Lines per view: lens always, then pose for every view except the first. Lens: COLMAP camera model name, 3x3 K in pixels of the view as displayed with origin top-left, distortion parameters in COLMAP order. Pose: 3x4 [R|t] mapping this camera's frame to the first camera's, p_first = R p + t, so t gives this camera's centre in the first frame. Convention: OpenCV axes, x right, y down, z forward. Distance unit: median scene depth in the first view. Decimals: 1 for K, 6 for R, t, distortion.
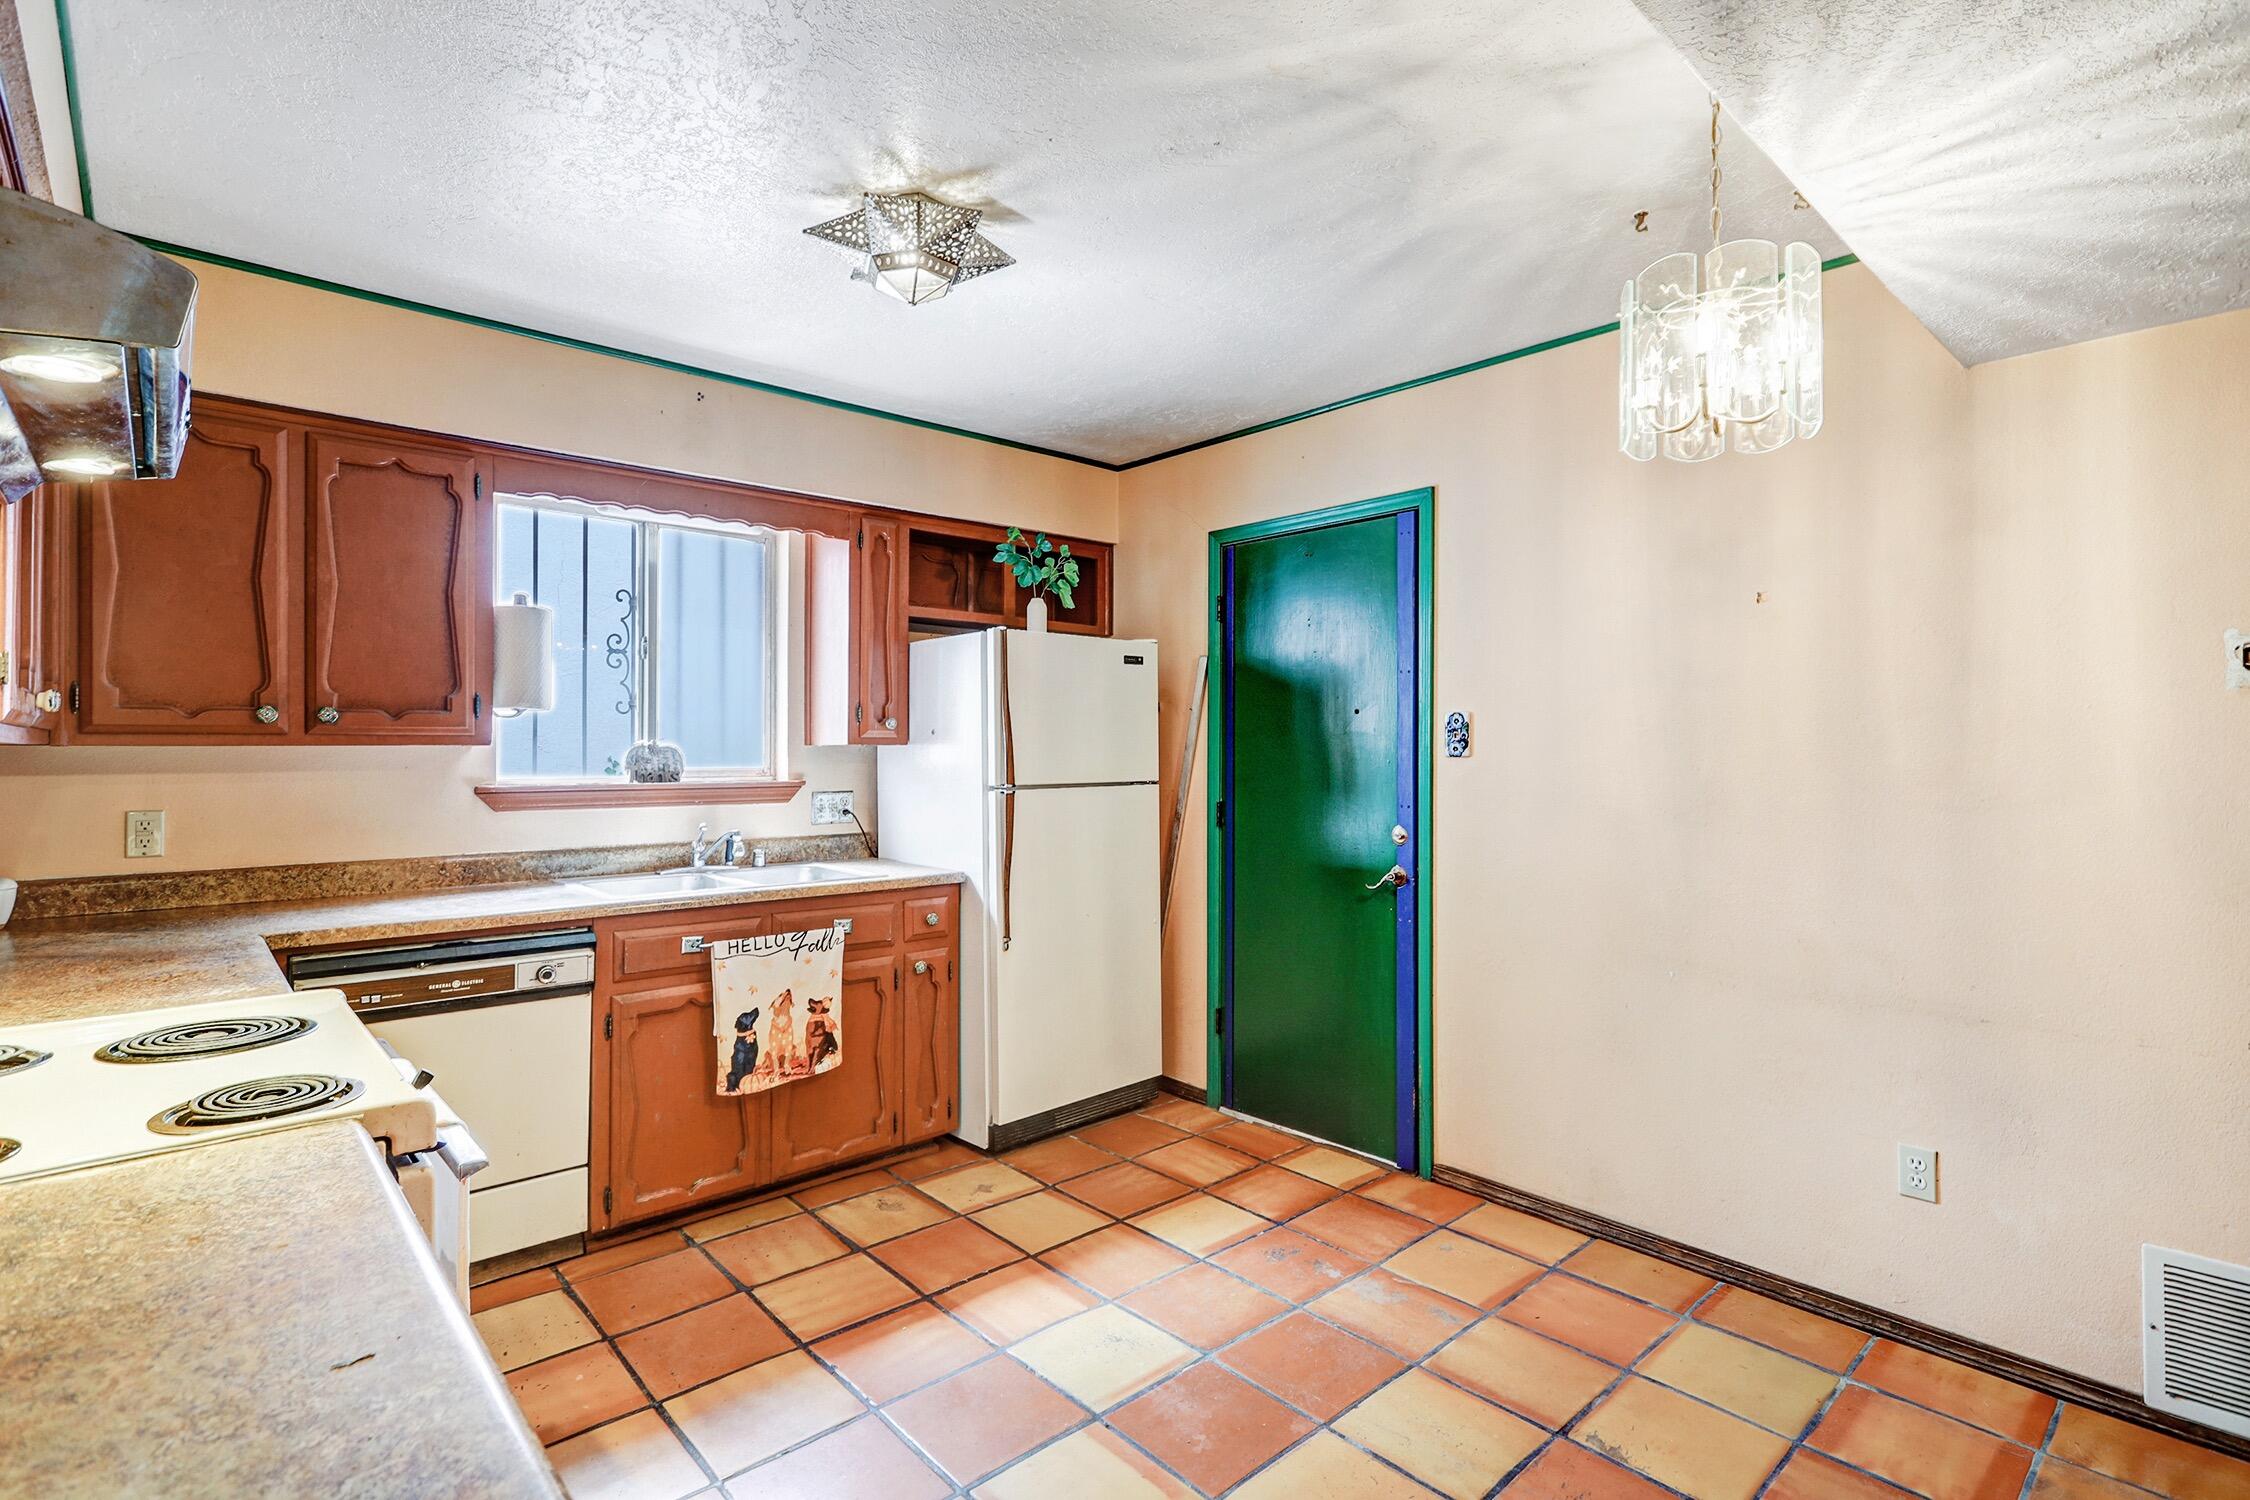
lens RADIAL K [[1081.0, 0, 1120.8], [0, 1081.0, 749.0], [0, 0, 1]] dist [-0.003560, 0.001250]
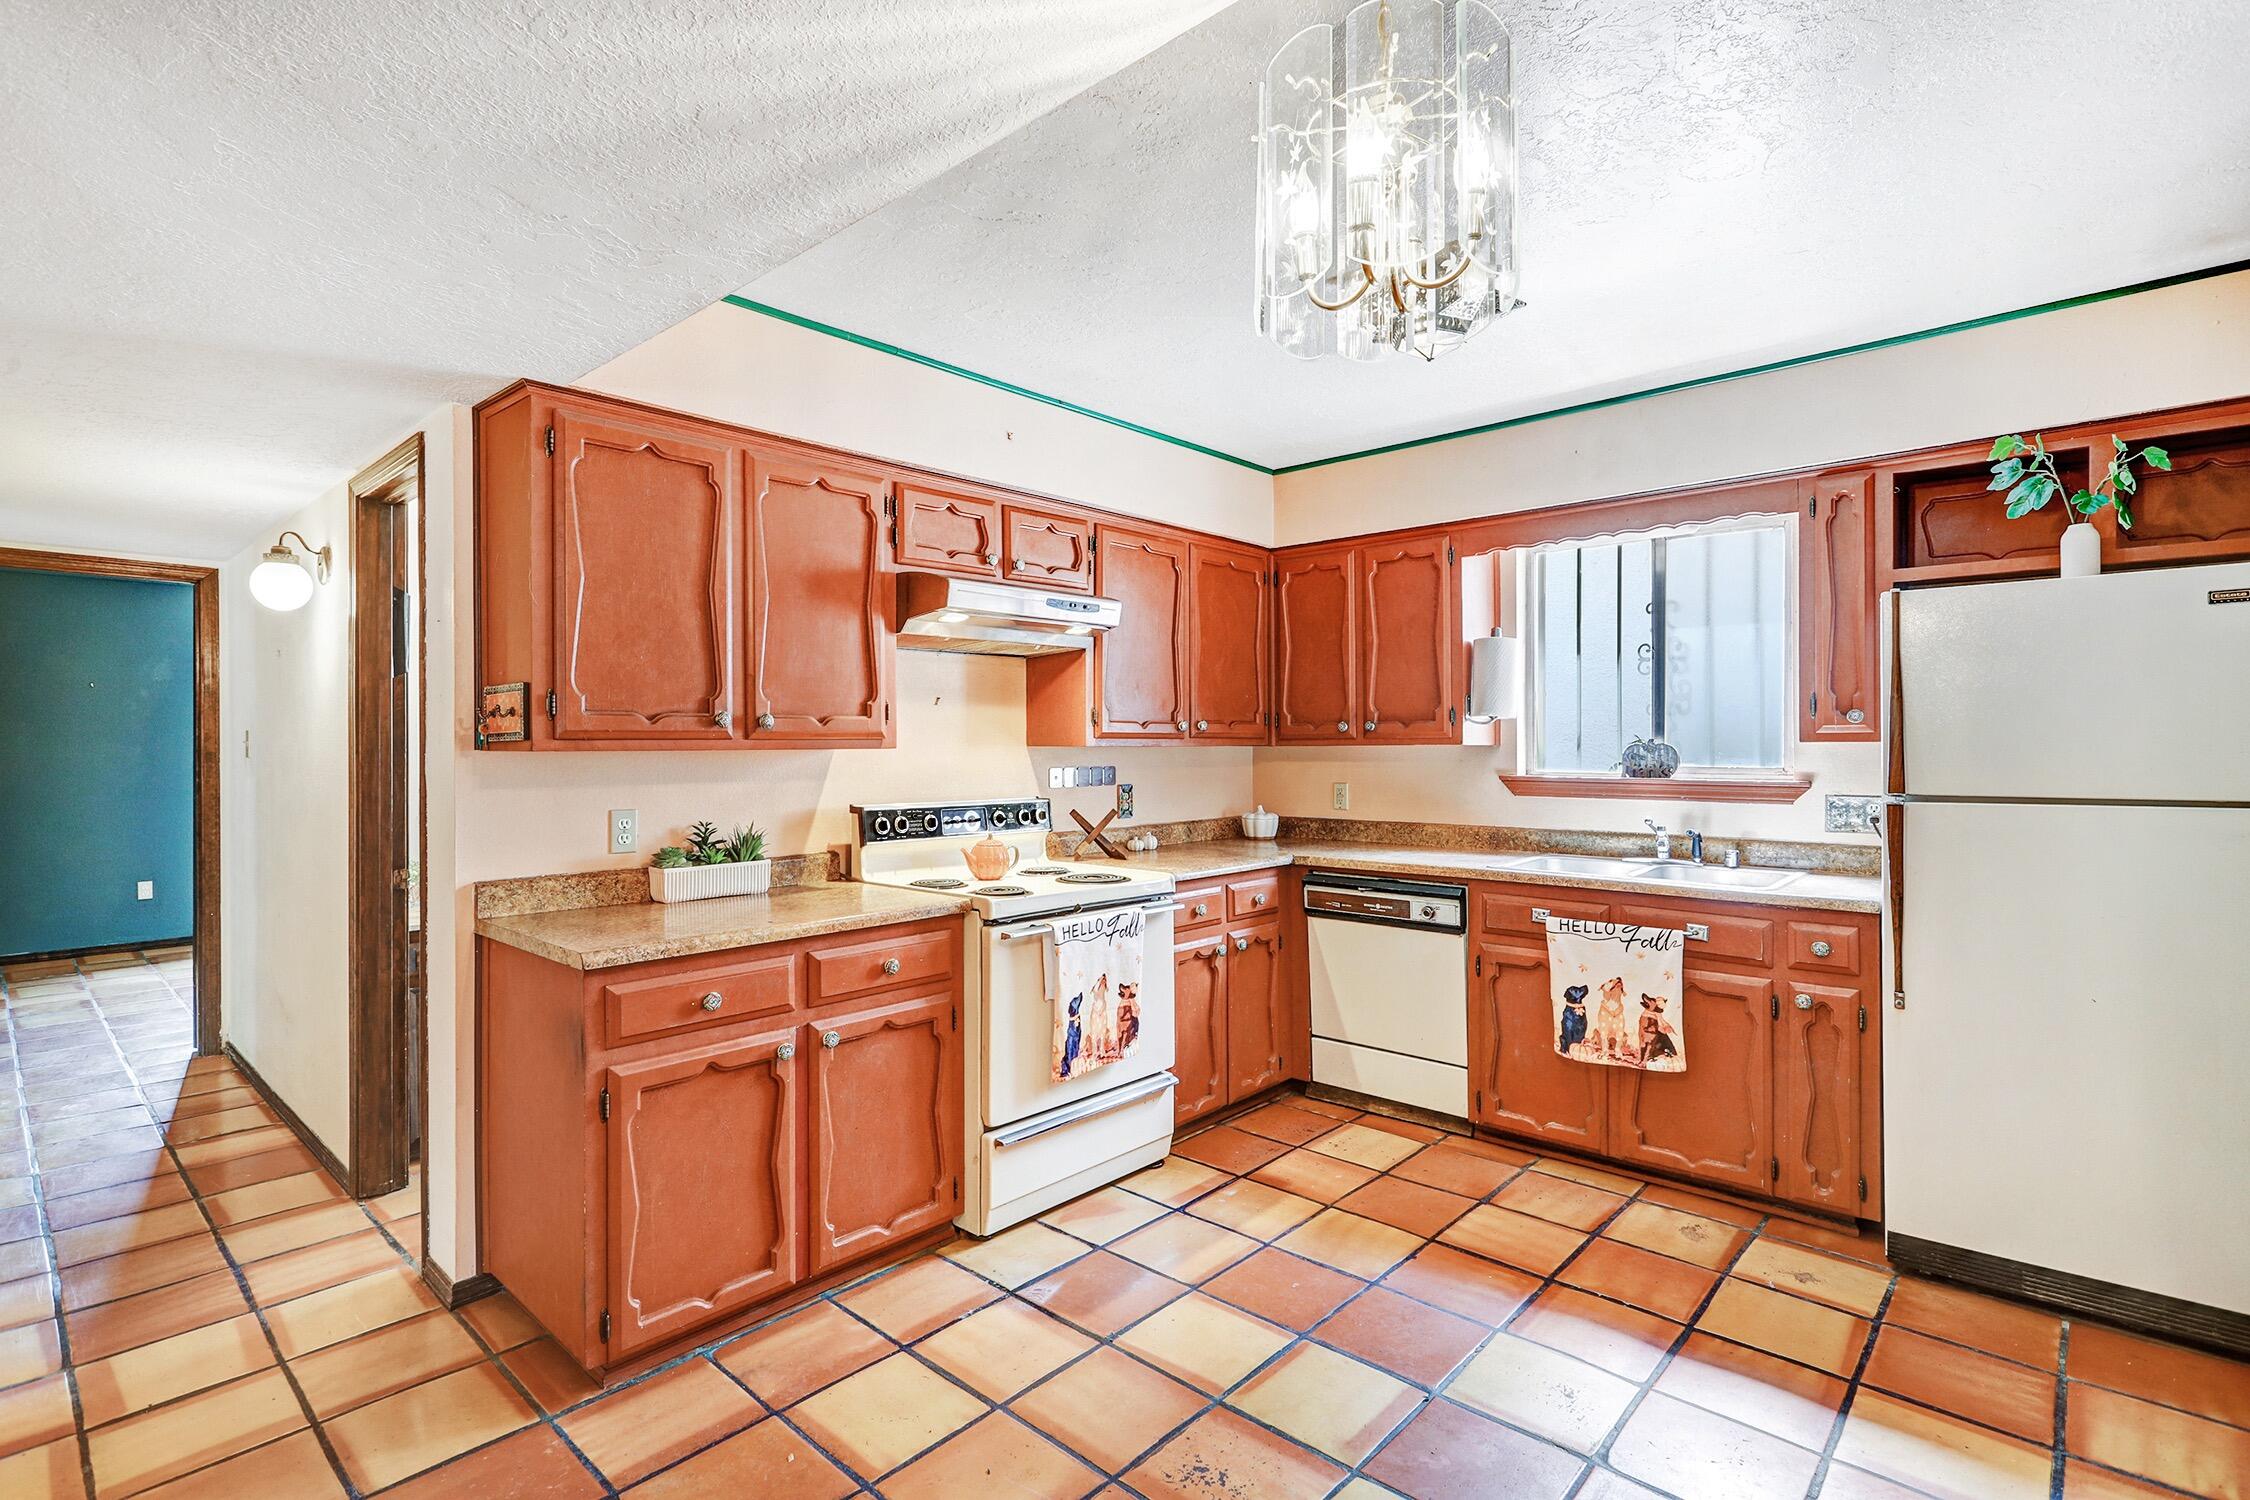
lens RADIAL K [[1081.0, 0, 1115.8], [0, 1081.0, 755.8], [0, 0, 1]] dist [-0.003560, 0.001250]
pose [[0.082449, 0.010482, -0.996540, 0.688188], [0.005175, 0.999927, 0.010946, -0.006003], [0.996582, -0.006060, 0.082389, 0.428246]]
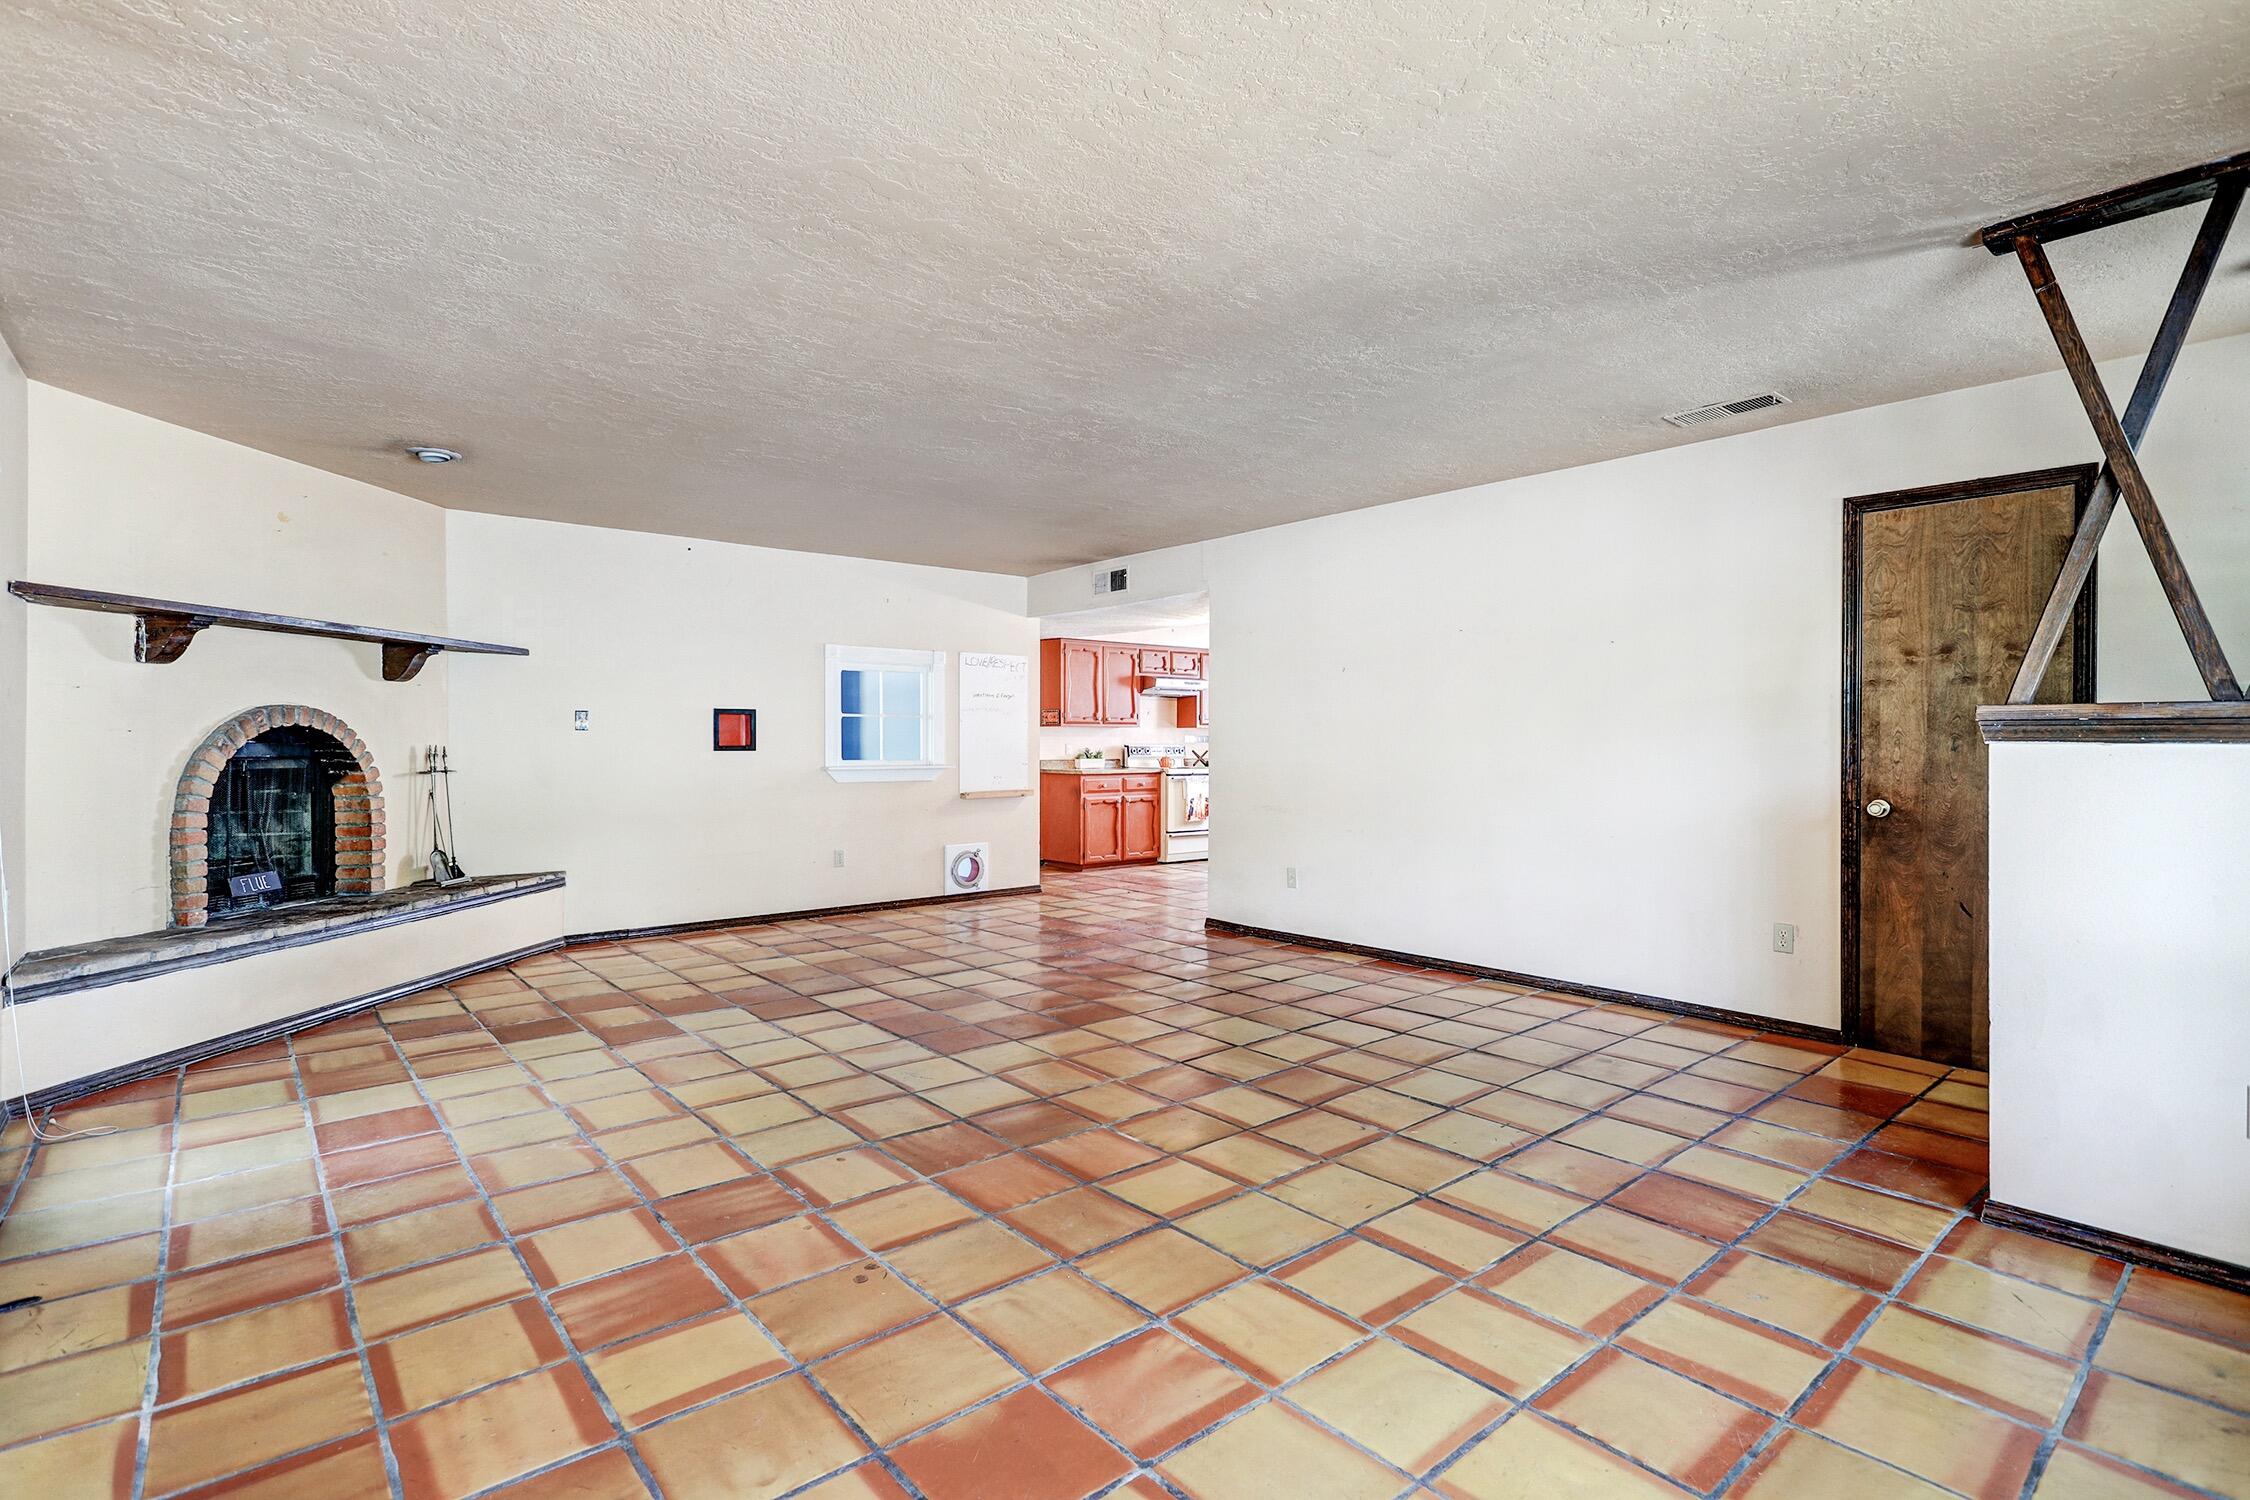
lens RADIAL K [[1081.0, 0, 1122.2], [0, 1081.0, 753.1], [0, 0, 1]] dist [-0.003560, 0.001250]
pose [[-0.038371, 0.013520, -0.999172, 0.829919], [0.001521, 0.999908, 0.013472, -0.003717], [0.999262, -0.001003, -0.038388, 0.425591]]
